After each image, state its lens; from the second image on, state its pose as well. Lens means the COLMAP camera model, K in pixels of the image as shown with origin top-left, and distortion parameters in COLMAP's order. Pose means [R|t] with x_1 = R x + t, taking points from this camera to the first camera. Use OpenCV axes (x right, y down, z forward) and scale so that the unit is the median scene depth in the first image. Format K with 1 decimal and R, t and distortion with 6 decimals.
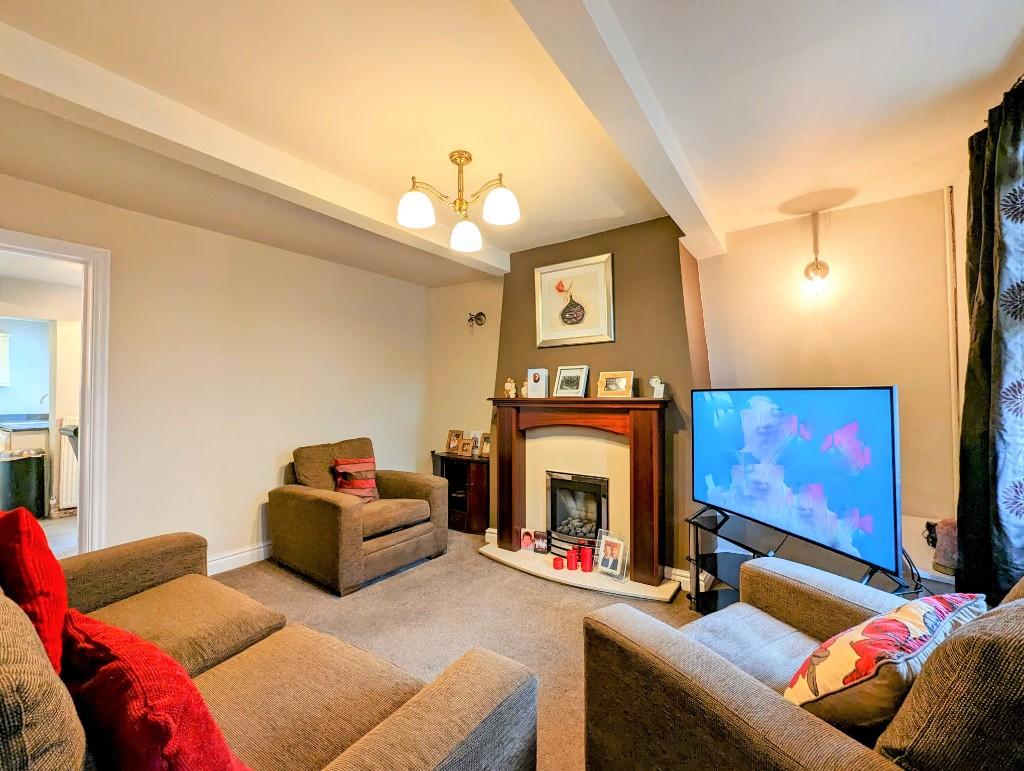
lens RADIAL K [[437.7, 0, 511.1], [0, 437.7, 386.3], [0, 0, 1]] dist [-0.001575, -0.000246]
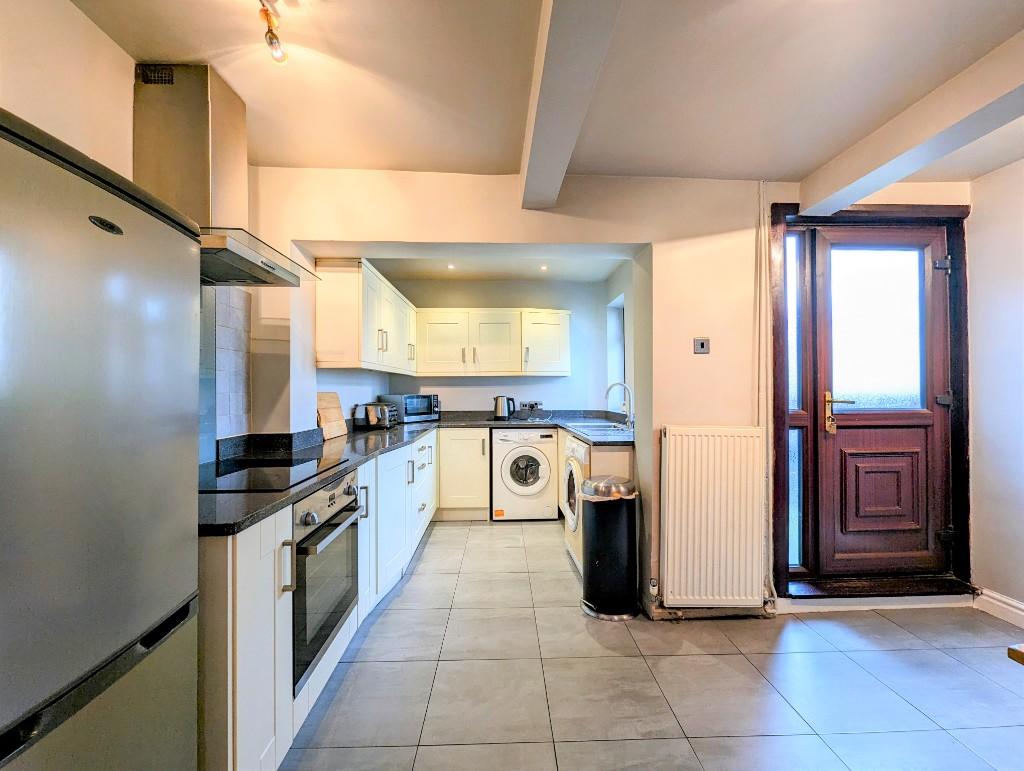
lens RADIAL K [[437.7, 0, 512.6], [0, 437.7, 388.1], [0, 0, 1]] dist [-0.001575, -0.000246]
pose [[0.586079, -0.002056, -0.810251, -0.730280], [0.018195, 0.999778, 0.010624, 0.018295], [0.810049, -0.020969, 0.585987, 0.570397]]
